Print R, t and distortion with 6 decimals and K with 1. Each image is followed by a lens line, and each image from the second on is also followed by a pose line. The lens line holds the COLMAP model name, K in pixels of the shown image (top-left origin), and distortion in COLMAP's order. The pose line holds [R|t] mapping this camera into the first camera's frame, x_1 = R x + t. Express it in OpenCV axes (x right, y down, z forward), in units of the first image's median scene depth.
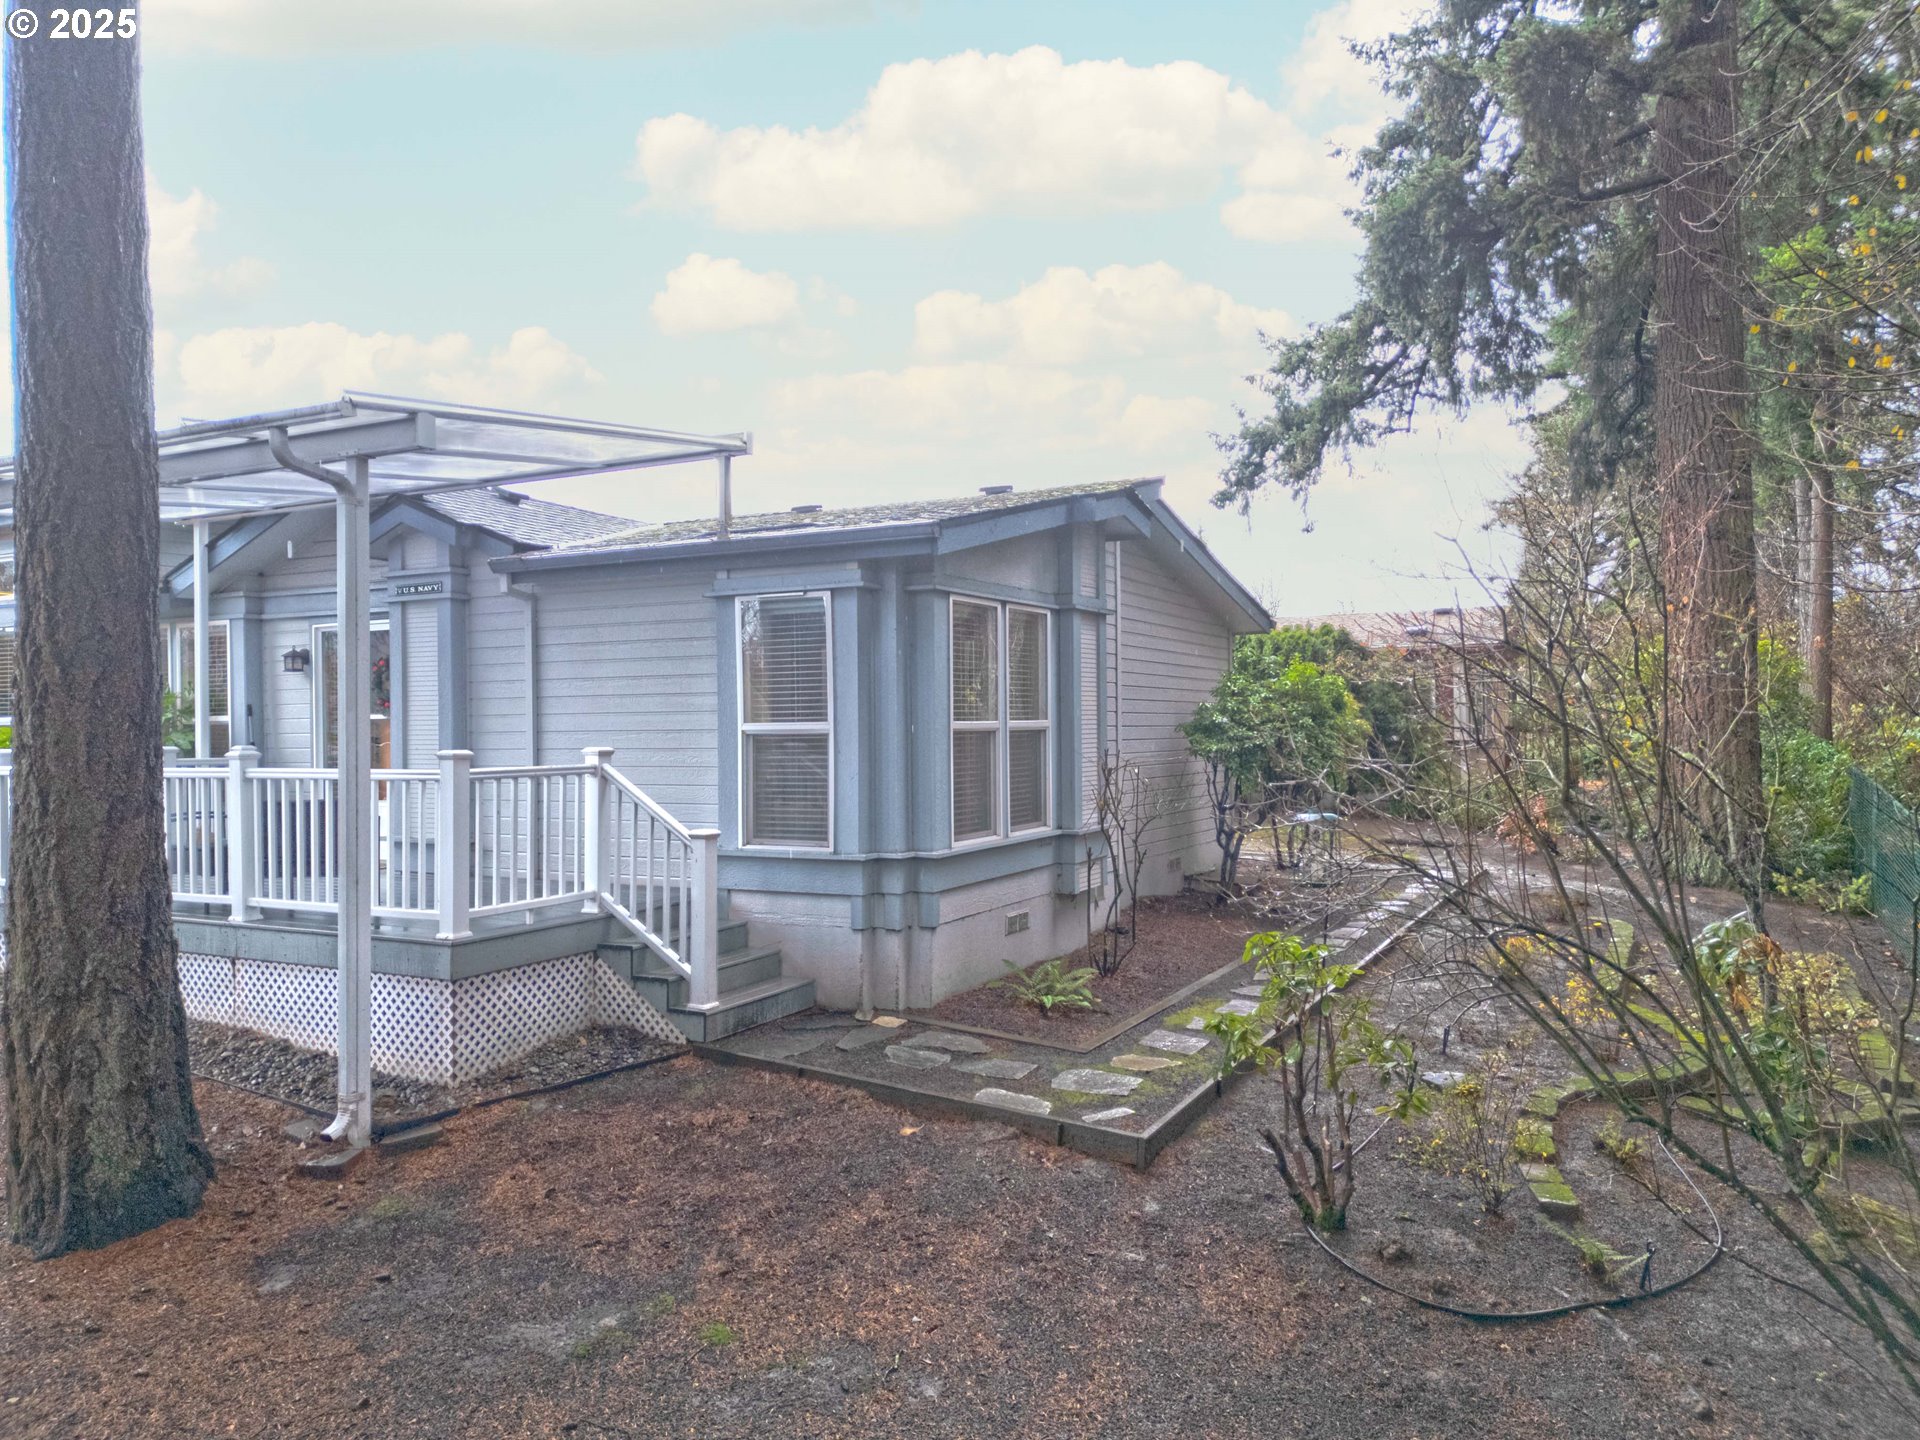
lens RADIAL K [[1323.1, 0, 980.1], [0, 1323.1, 718.7], [0, 0, 1]] dist [0.045135, -0.010947]
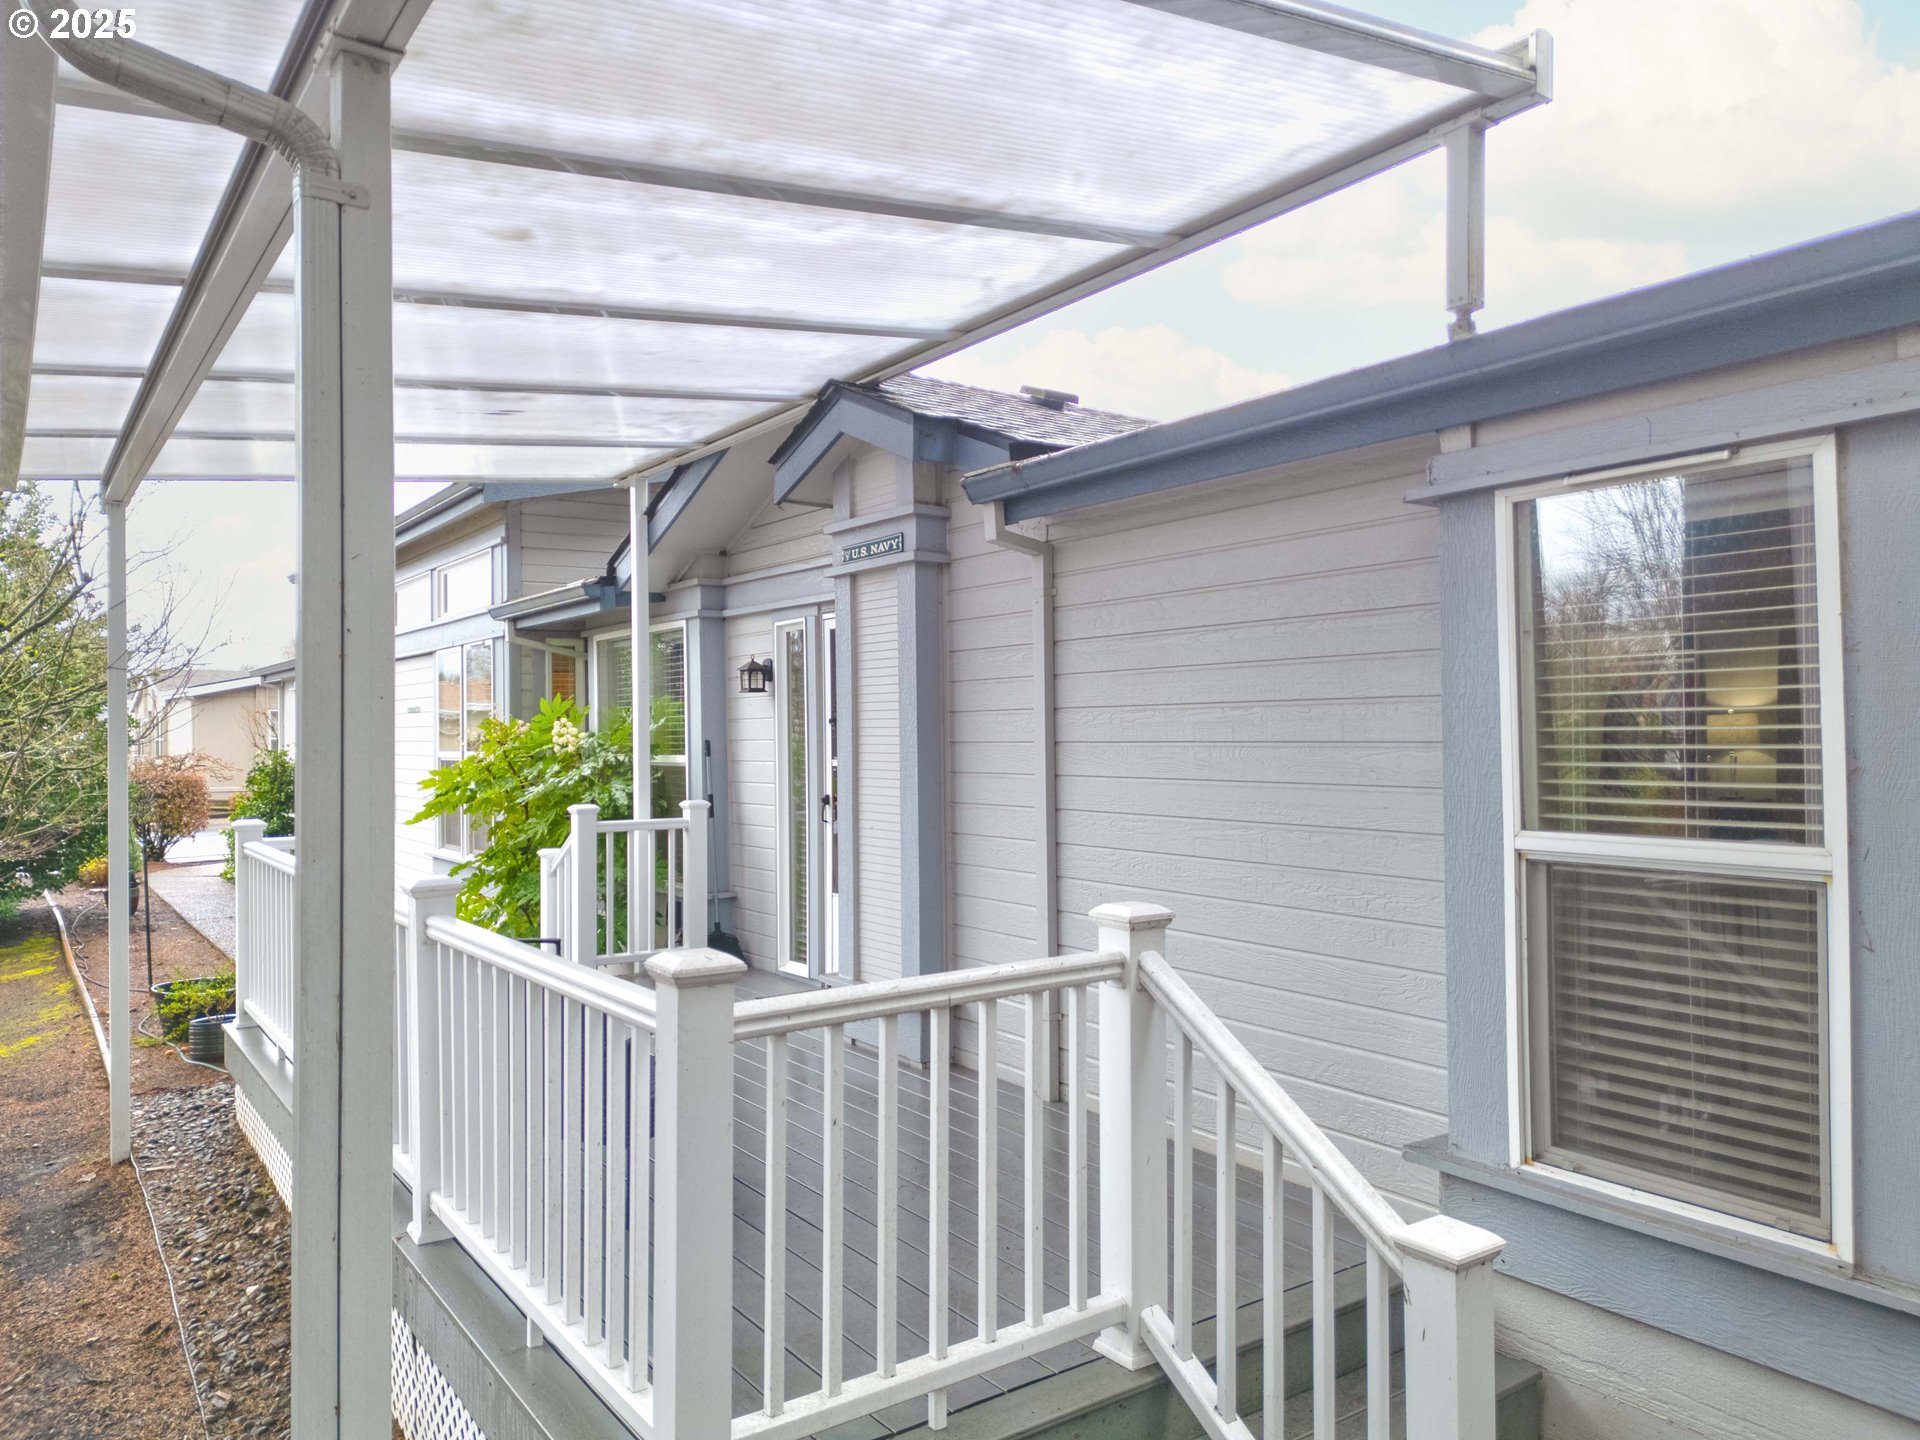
lens RADIAL K [[1323.1, 0, 978.4], [0, 1323.1, 723.3], [0, 0, 1]] dist [0.045135, -0.010947]
pose [[0.893073, -0.002534, -0.449905, -0.138117], [0.005306, 0.999974, 0.004902, -0.027528], [0.449881, -0.006765, 0.893063, 0.564746]]
